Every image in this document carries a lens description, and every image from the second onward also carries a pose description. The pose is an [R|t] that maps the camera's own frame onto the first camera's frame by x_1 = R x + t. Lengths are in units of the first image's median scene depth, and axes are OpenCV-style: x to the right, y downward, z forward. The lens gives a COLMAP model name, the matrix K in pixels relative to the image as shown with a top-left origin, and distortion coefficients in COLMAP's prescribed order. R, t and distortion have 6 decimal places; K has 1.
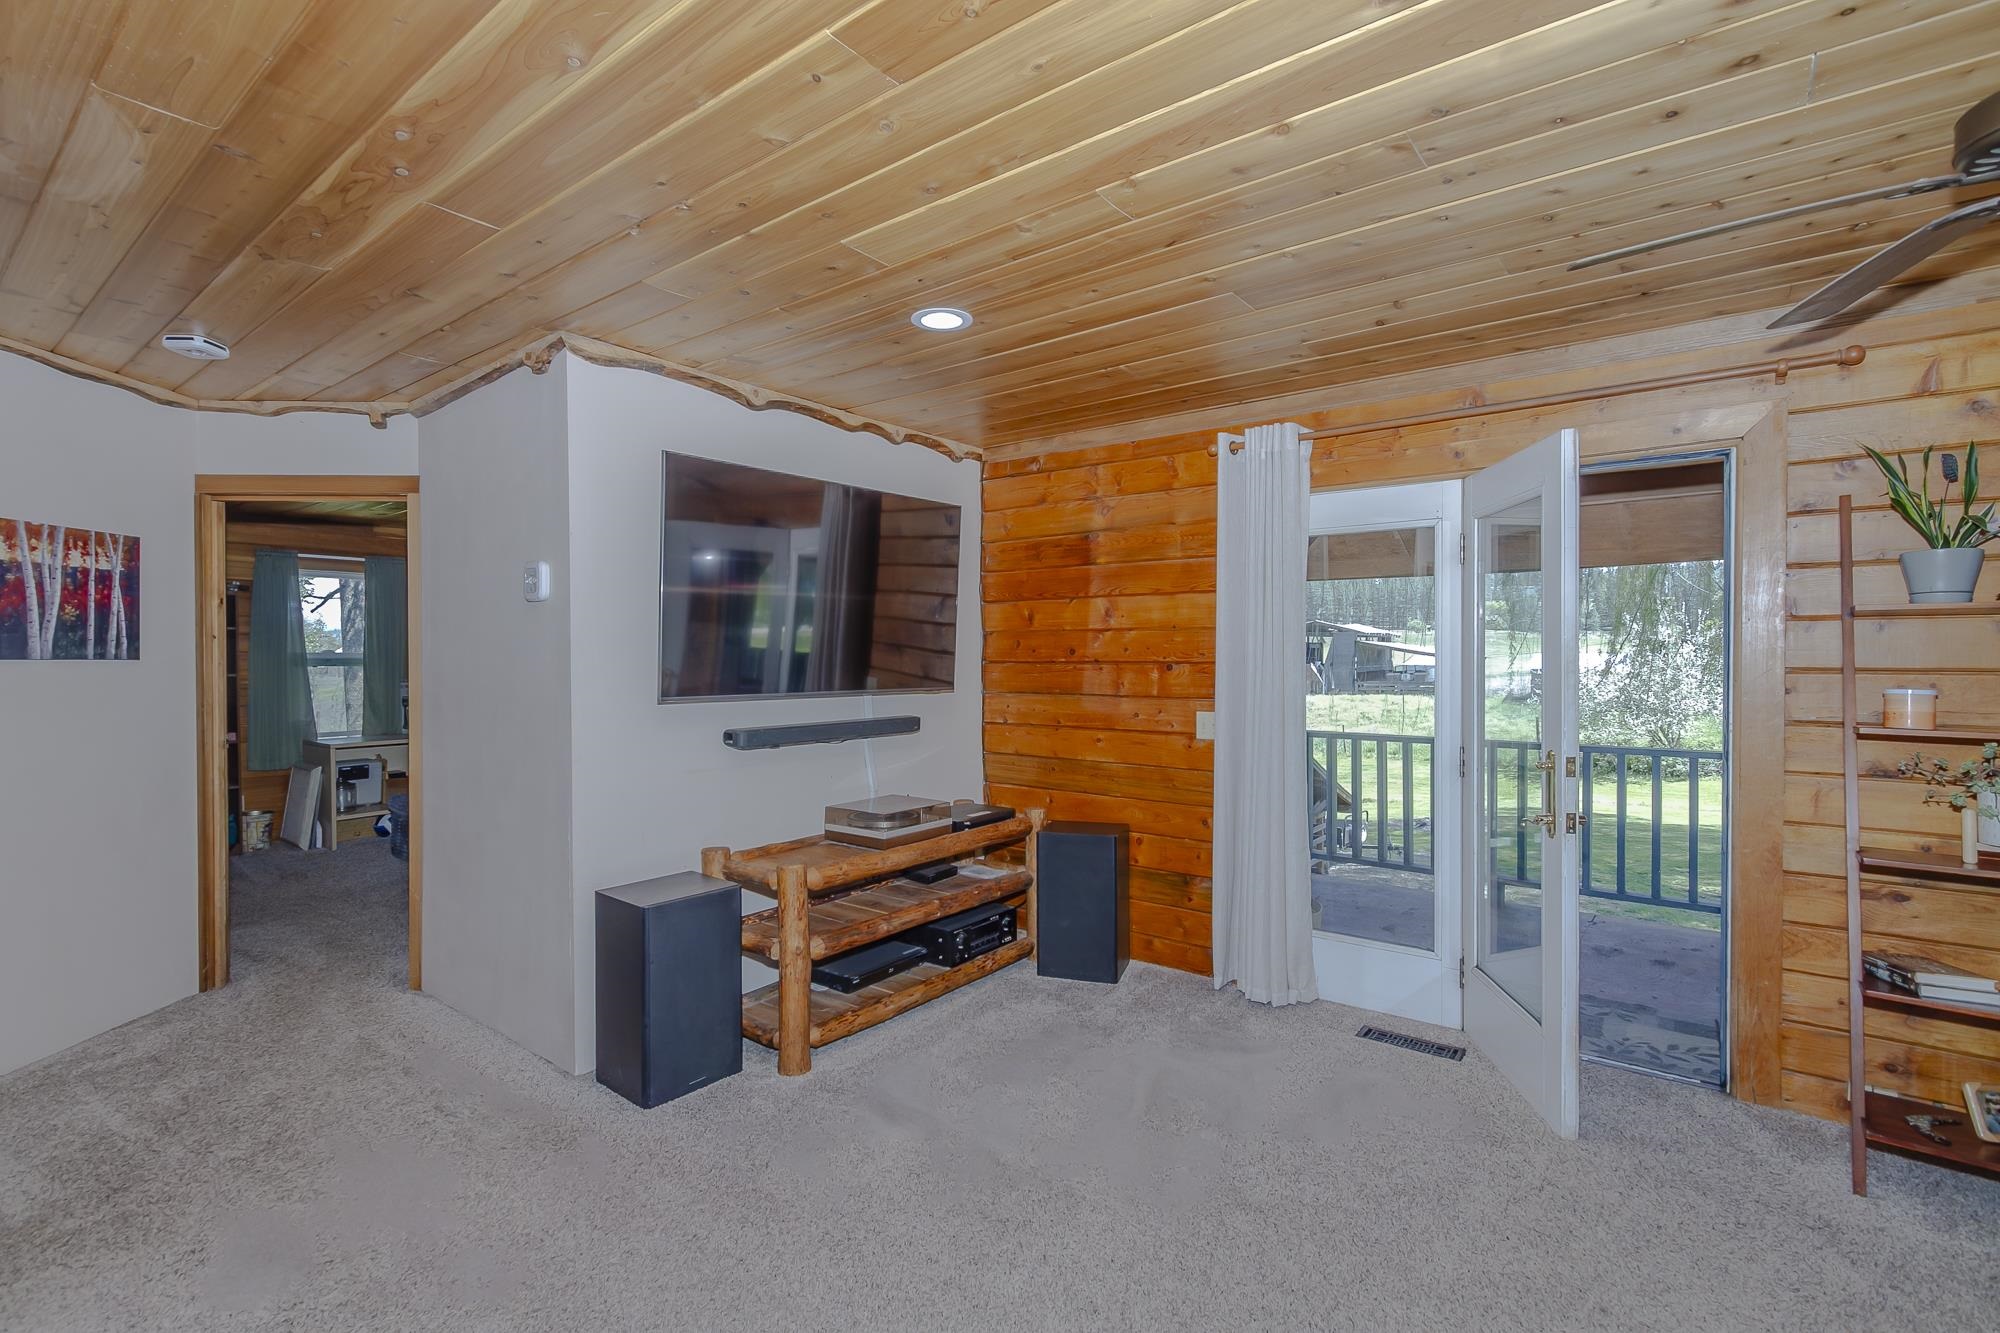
lens RADIAL K [[916.8, 0, 996.5], [0, 916.8, 663.1], [0, 0, 1]] dist [0.010162, -0.002163]
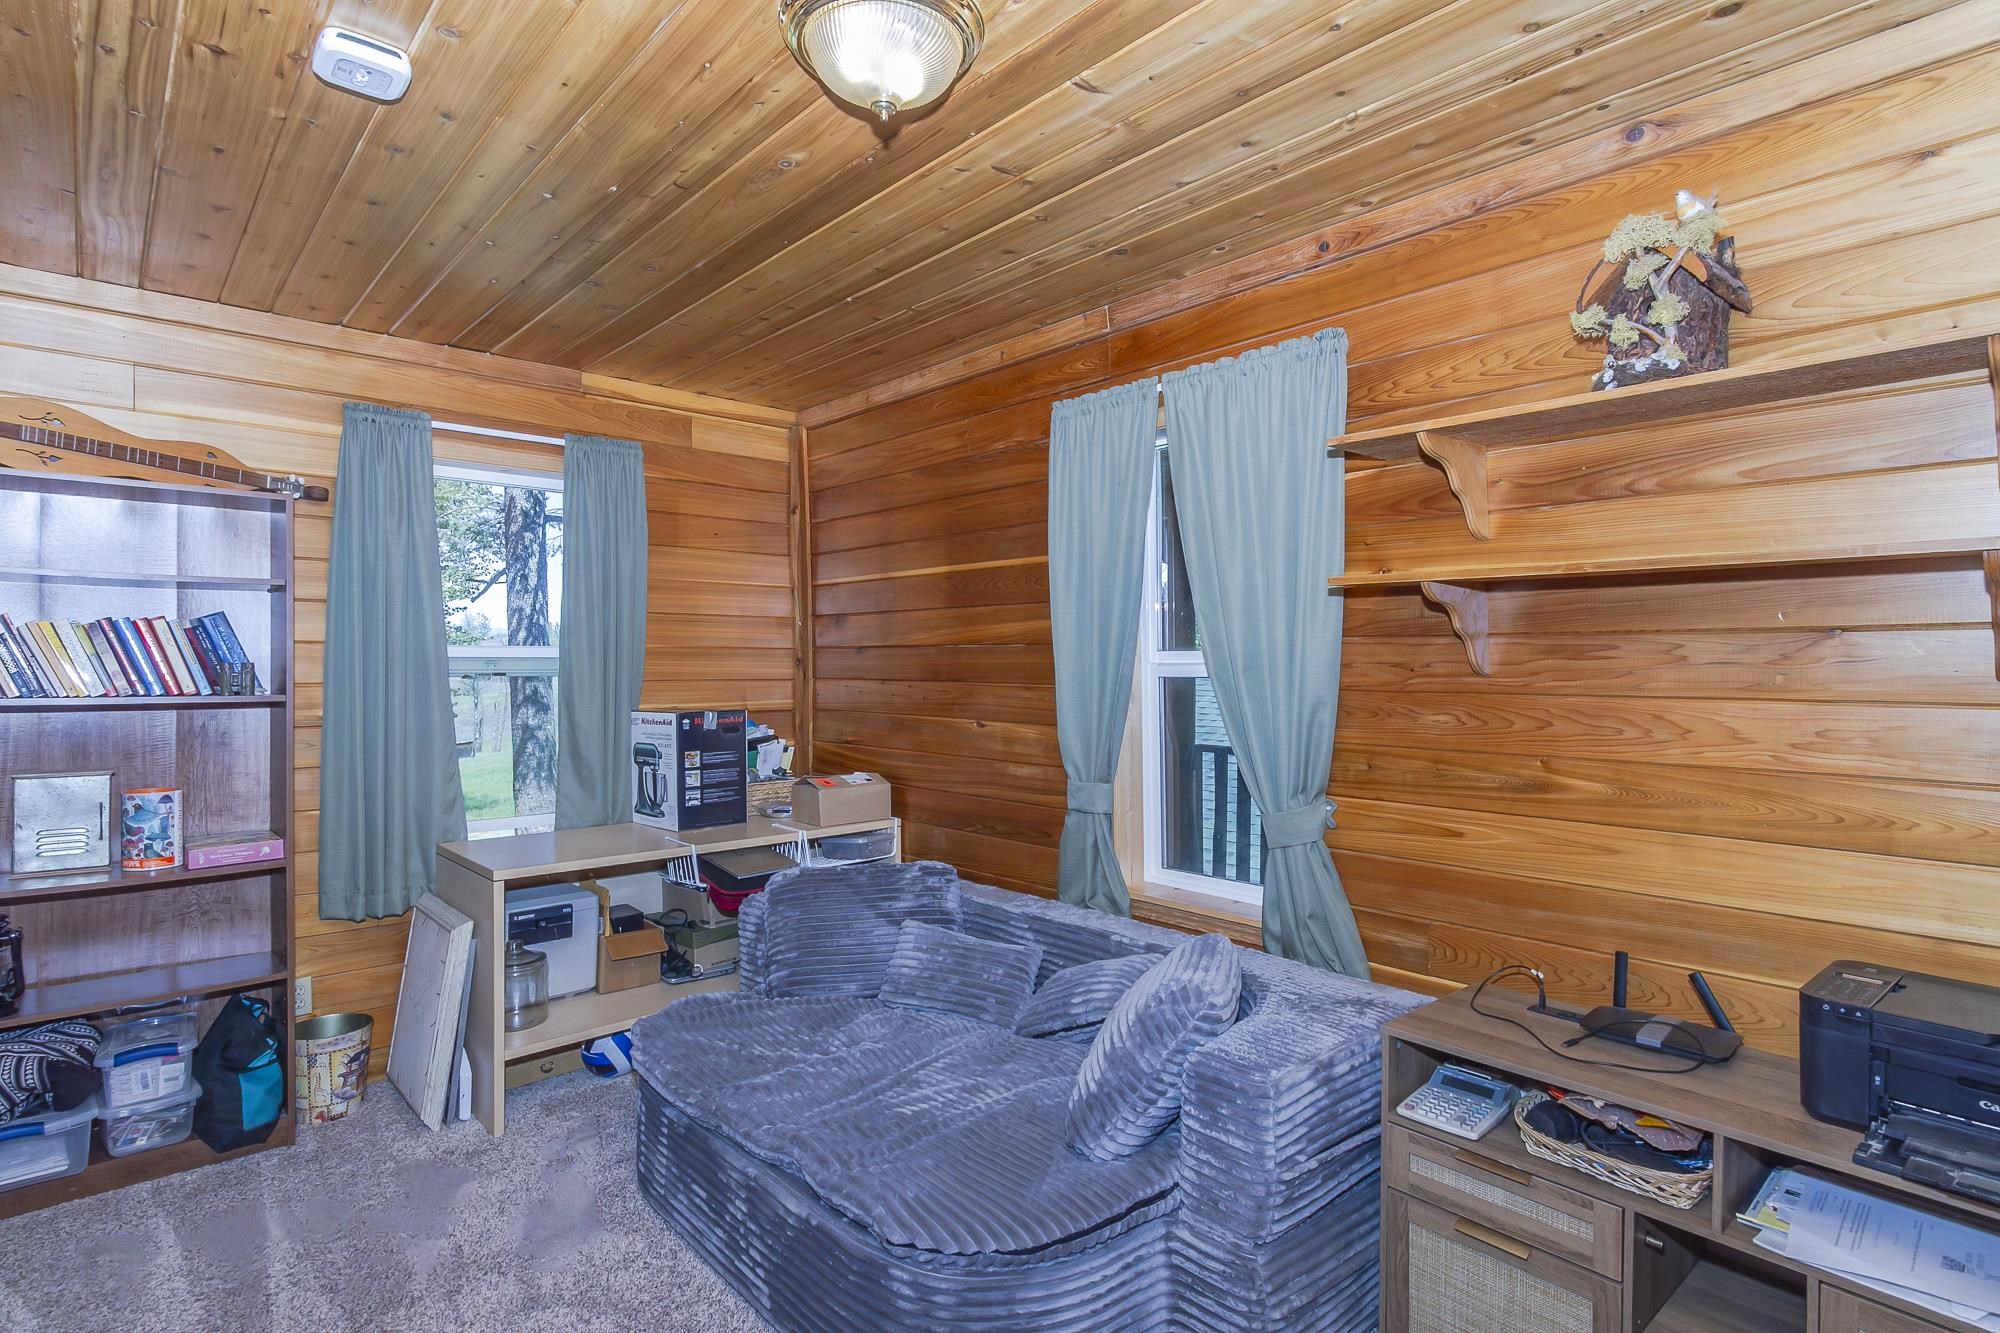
lens RADIAL K [[1052.5, 0, 996.8], [0, 1052.5, 670.4], [0, 0, 1]] dist [0.007736, -0.003205]
pose [[0.983529, 0.004687, -0.180689, -0.404748], [-0.005135, 0.999985, -0.002010, 0.001556], [0.180677, 0.002905, 0.983538, 0.561153]]
